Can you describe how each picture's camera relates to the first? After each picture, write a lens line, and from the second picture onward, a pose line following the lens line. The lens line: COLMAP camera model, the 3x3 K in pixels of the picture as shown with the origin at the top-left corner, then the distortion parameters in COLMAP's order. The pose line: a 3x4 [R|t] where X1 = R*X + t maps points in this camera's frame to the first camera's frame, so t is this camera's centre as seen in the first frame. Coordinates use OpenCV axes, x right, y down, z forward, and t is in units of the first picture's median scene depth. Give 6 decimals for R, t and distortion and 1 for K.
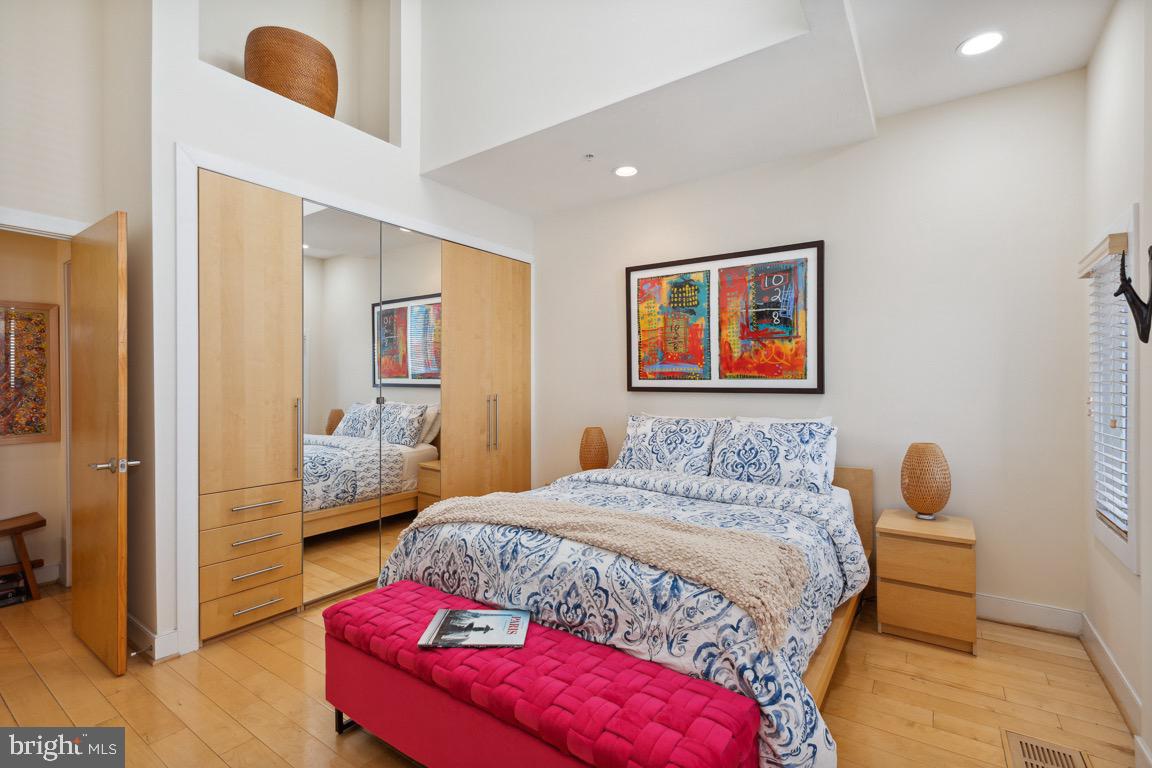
lens RADIAL K [[519.0, 0, 572.8], [0, 519.0, 384.1], [0, 0, 1]] dist [0.001444, -0.000399]
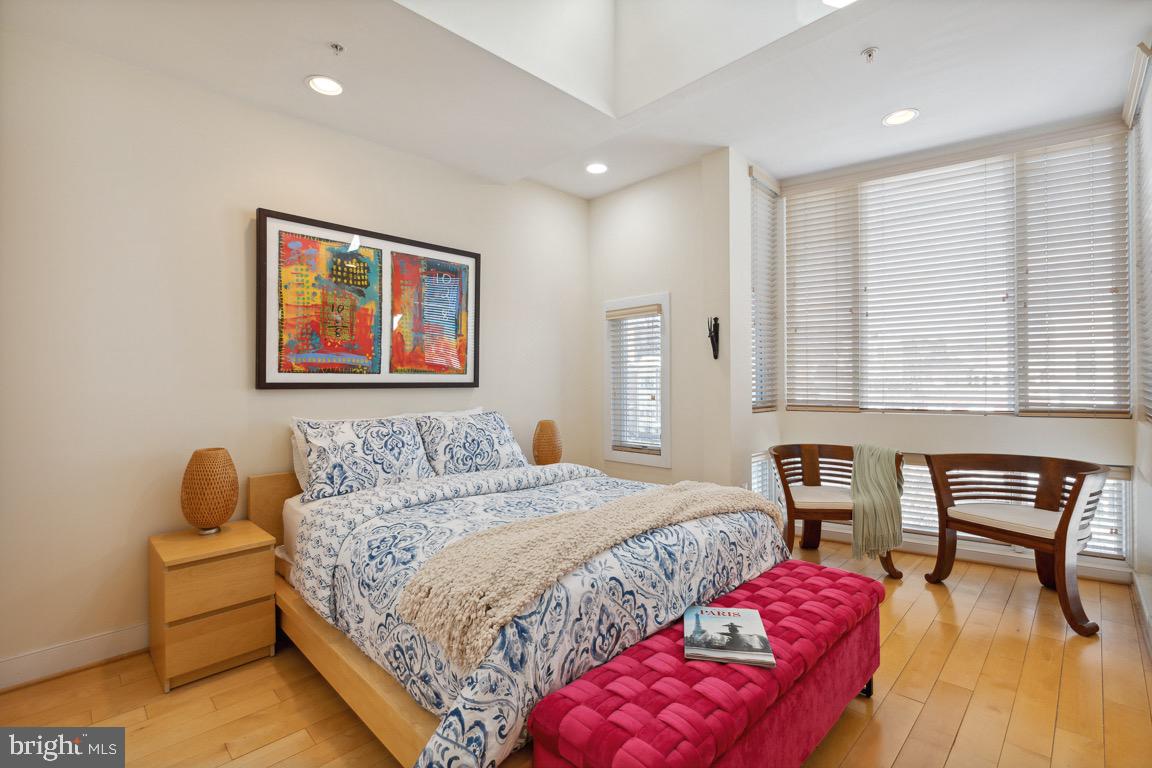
lens RADIAL K [[519.0, 0, 572.8], [0, 519.0, 384.1], [0, 0, 1]] dist [0.001444, -0.000399]
pose [[0.182231, -0.005378, 0.983241, -0.562927], [0.007513, 0.999963, 0.004077, 0.008119], [-0.983227, 0.006644, 0.182265, 0.537406]]
